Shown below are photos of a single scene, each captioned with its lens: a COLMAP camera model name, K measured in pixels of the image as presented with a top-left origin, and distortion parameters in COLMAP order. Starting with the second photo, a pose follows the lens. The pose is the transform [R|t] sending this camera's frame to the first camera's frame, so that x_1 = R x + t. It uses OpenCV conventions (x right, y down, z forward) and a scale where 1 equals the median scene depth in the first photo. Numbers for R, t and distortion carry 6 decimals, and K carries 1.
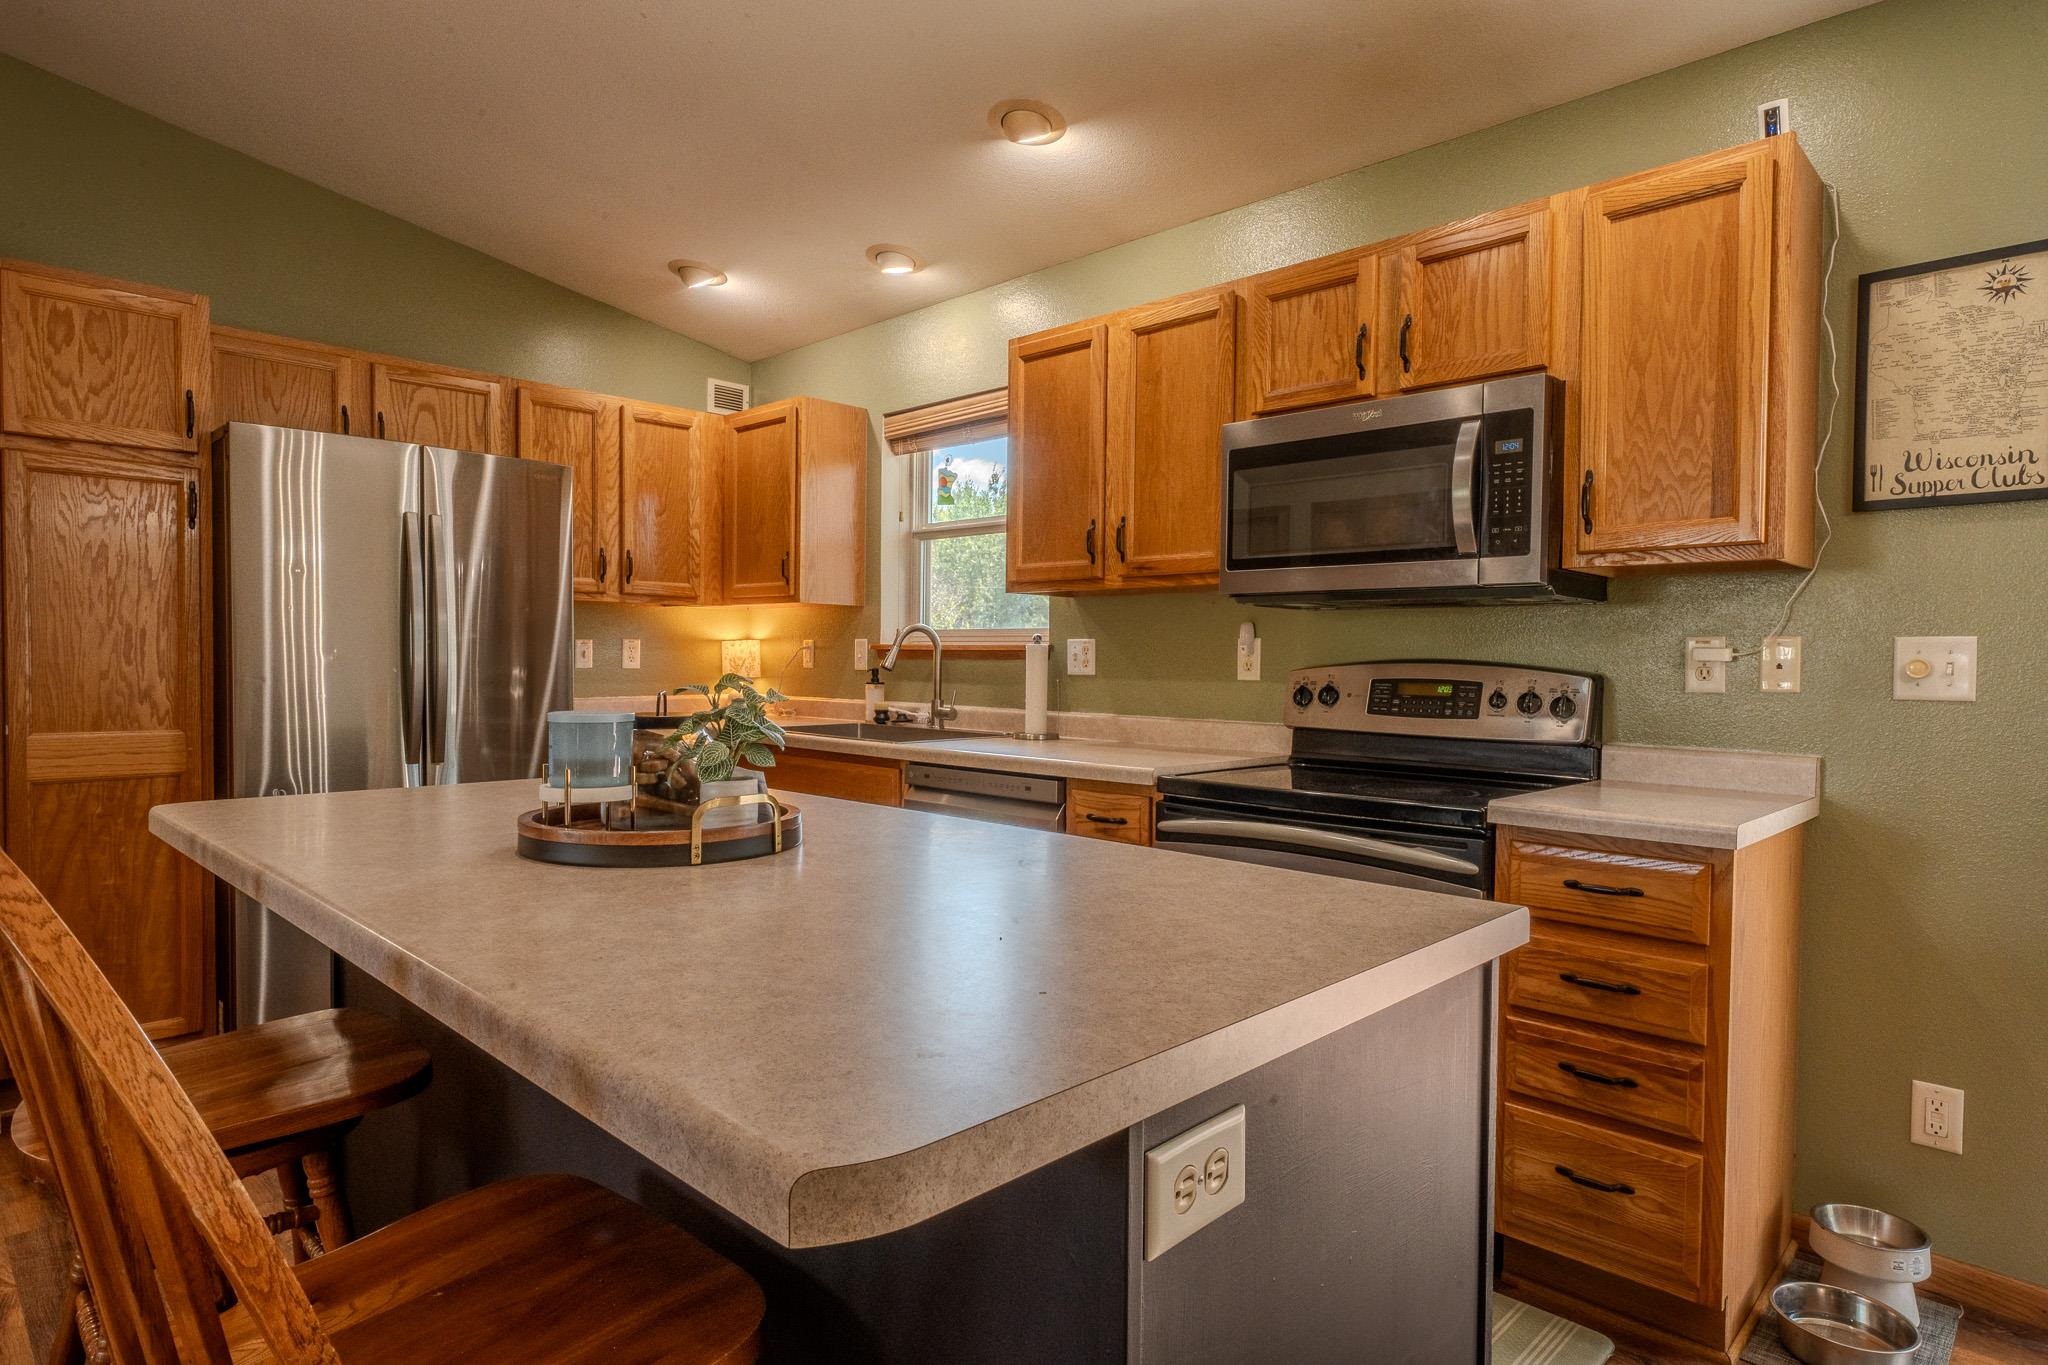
lens RADIAL K [[1141.2, 0, 1024.0], [0, 1141.2, 682.5], [0, 0, 1]] dist [-0.000828, 0.000158]
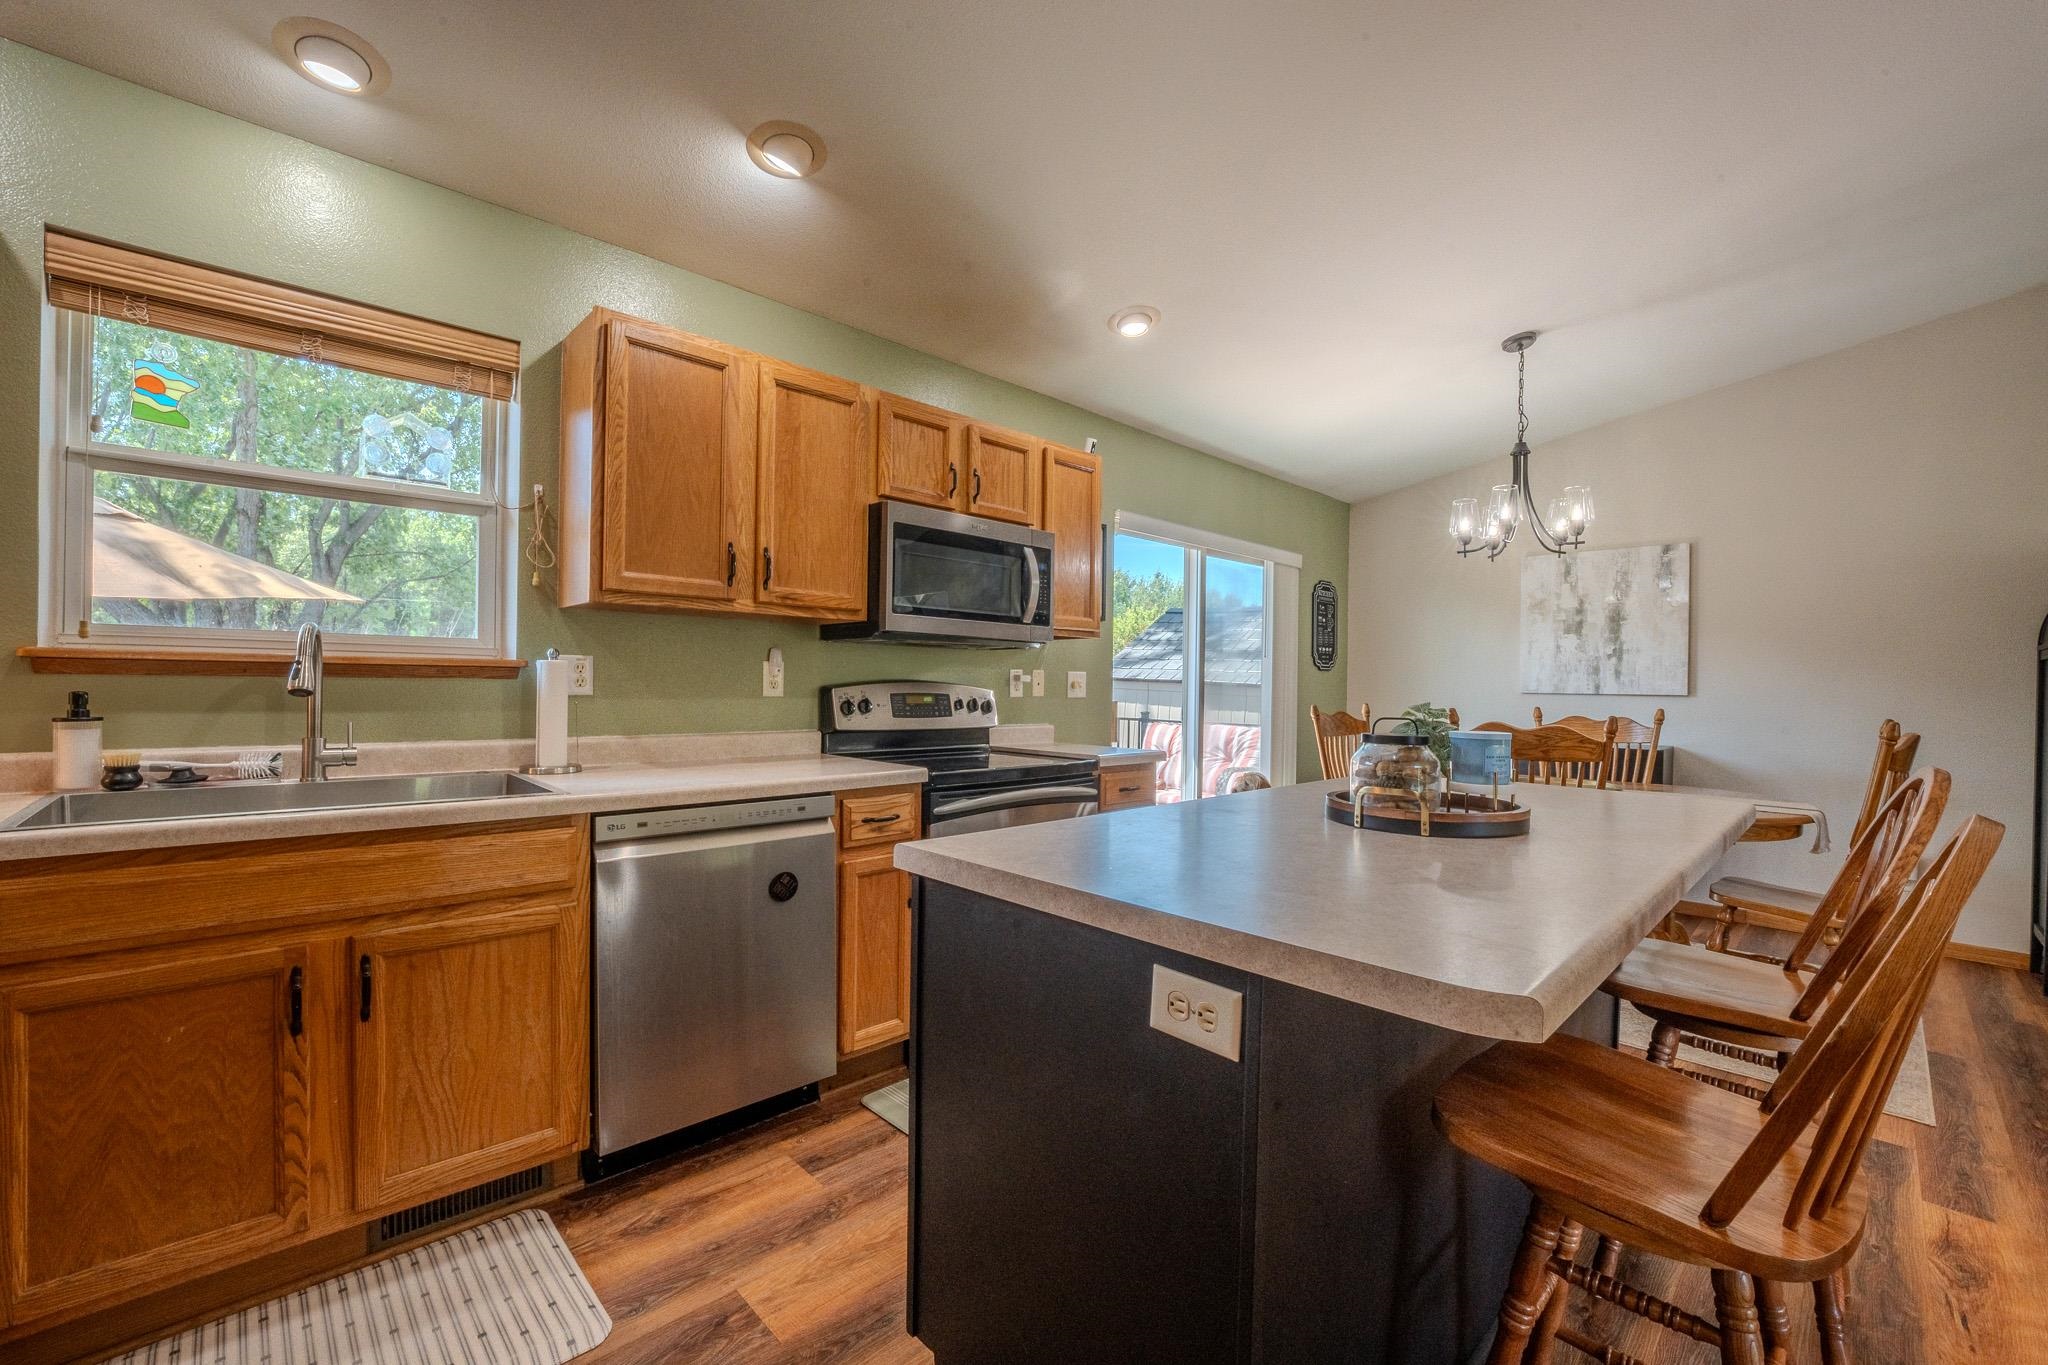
lens RADIAL K [[858.1, 0, 1024.0], [0, 858.1, 682.5], [0, 0, 1]] dist [-0.000857, -0.000223]
pose [[0.049696, -0.008179, 0.998731, -0.612014], [0.009906, 0.999921, 0.007696, -0.018832], [-0.998715, 0.009511, 0.049773, 0.623366]]
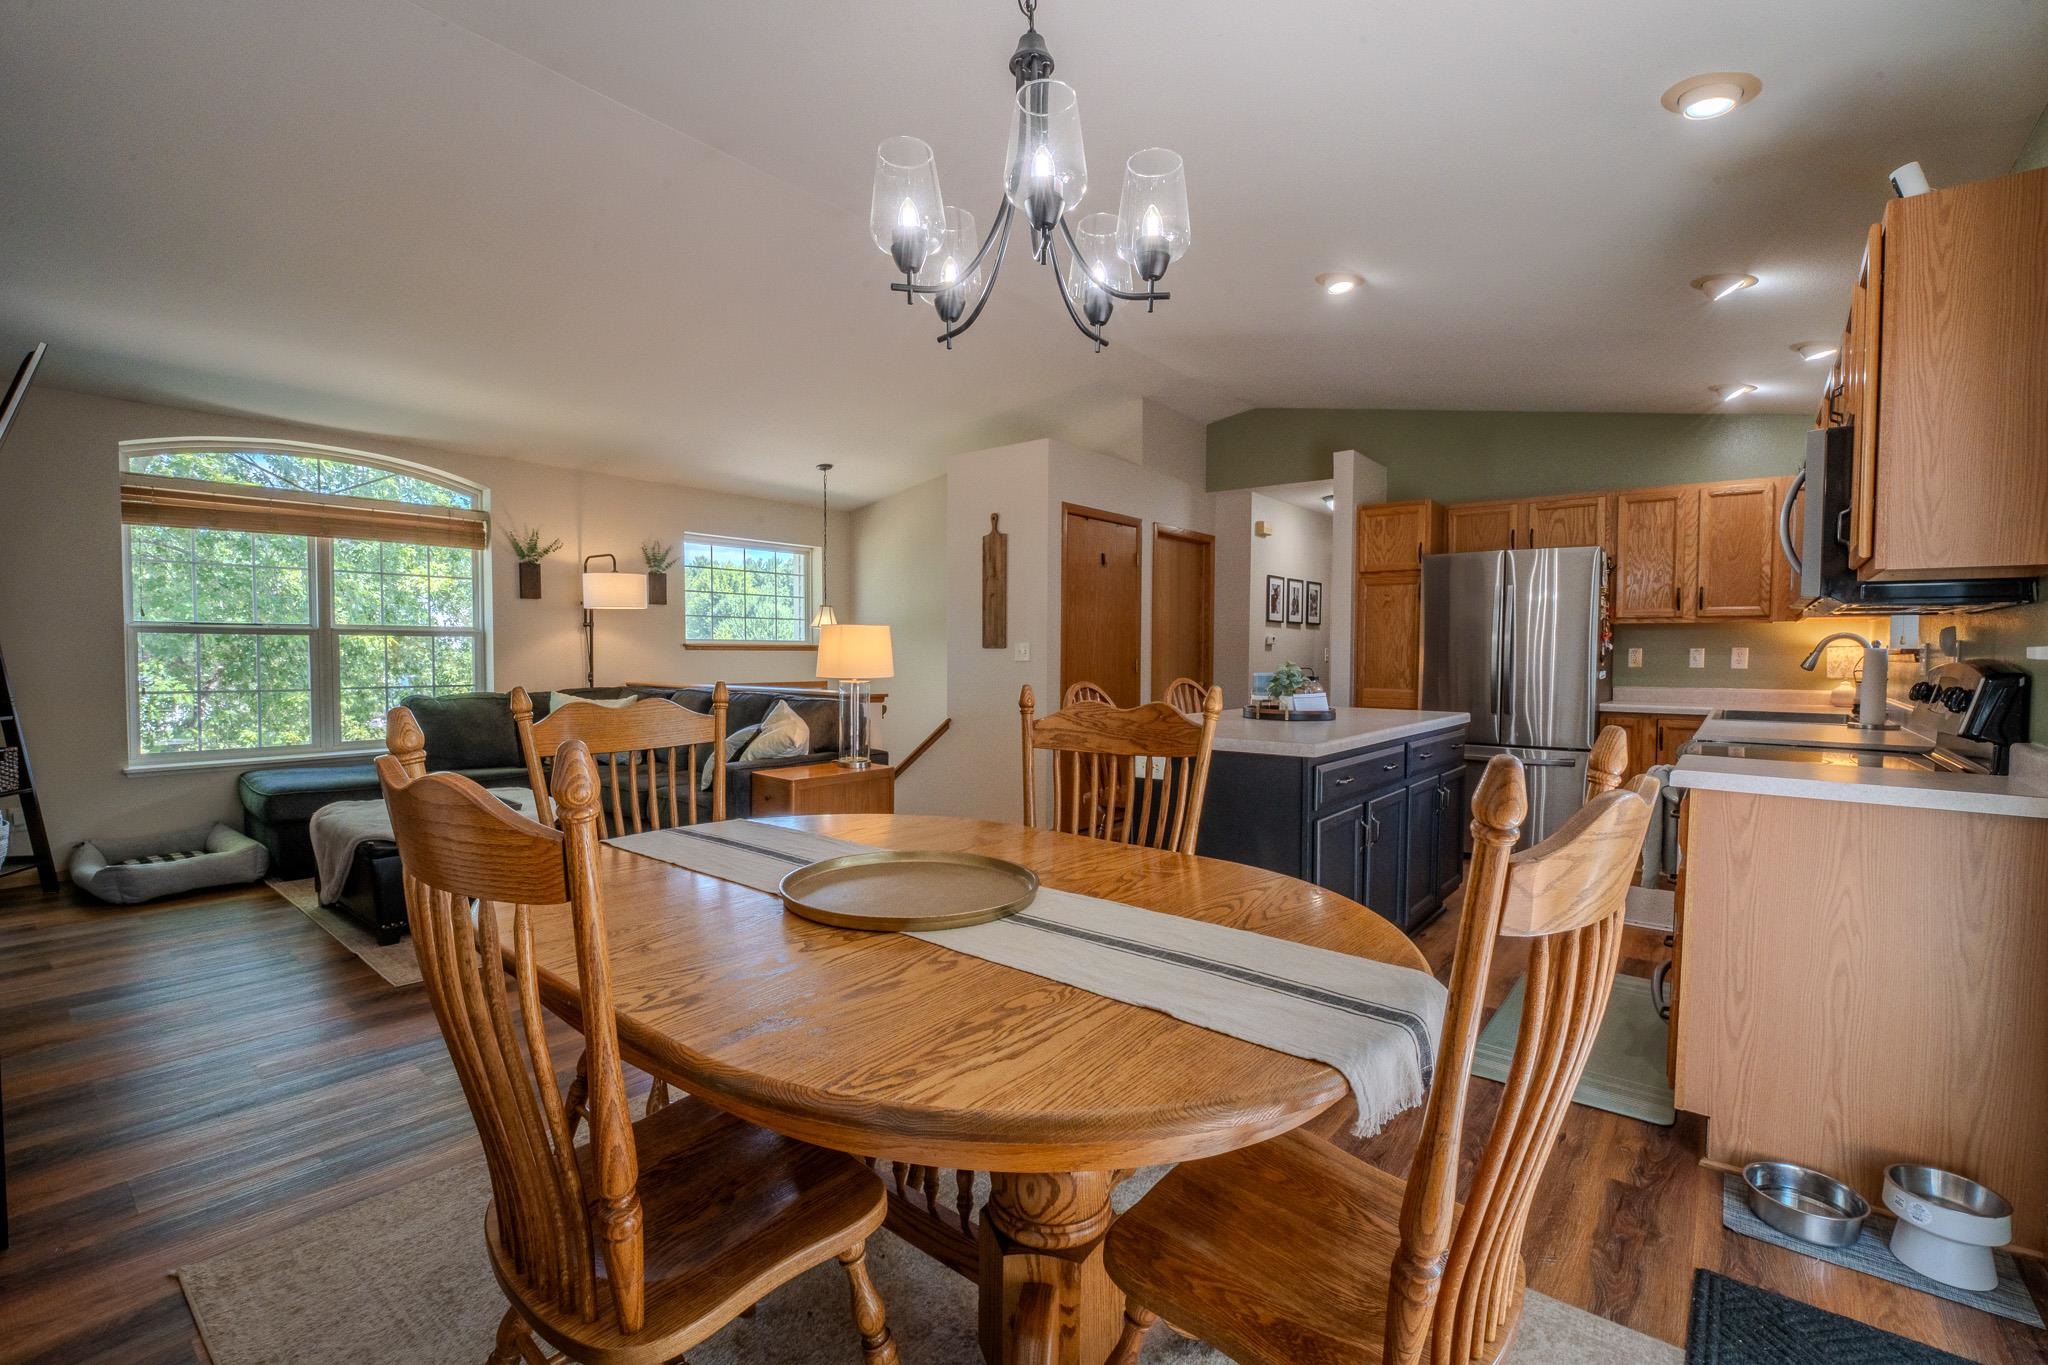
lens RADIAL K [[882.0, 0, 1024.0], [0, 882.0, 682.5], [0, 0, 1]] dist [-0.000387, -0.000065]
pose [[0.085647, 0.030601, -0.995855, 0.851884], [-0.027724, 0.999214, 0.028320, -0.001878], [0.995940, 0.025184, 0.086428, 0.048196]]
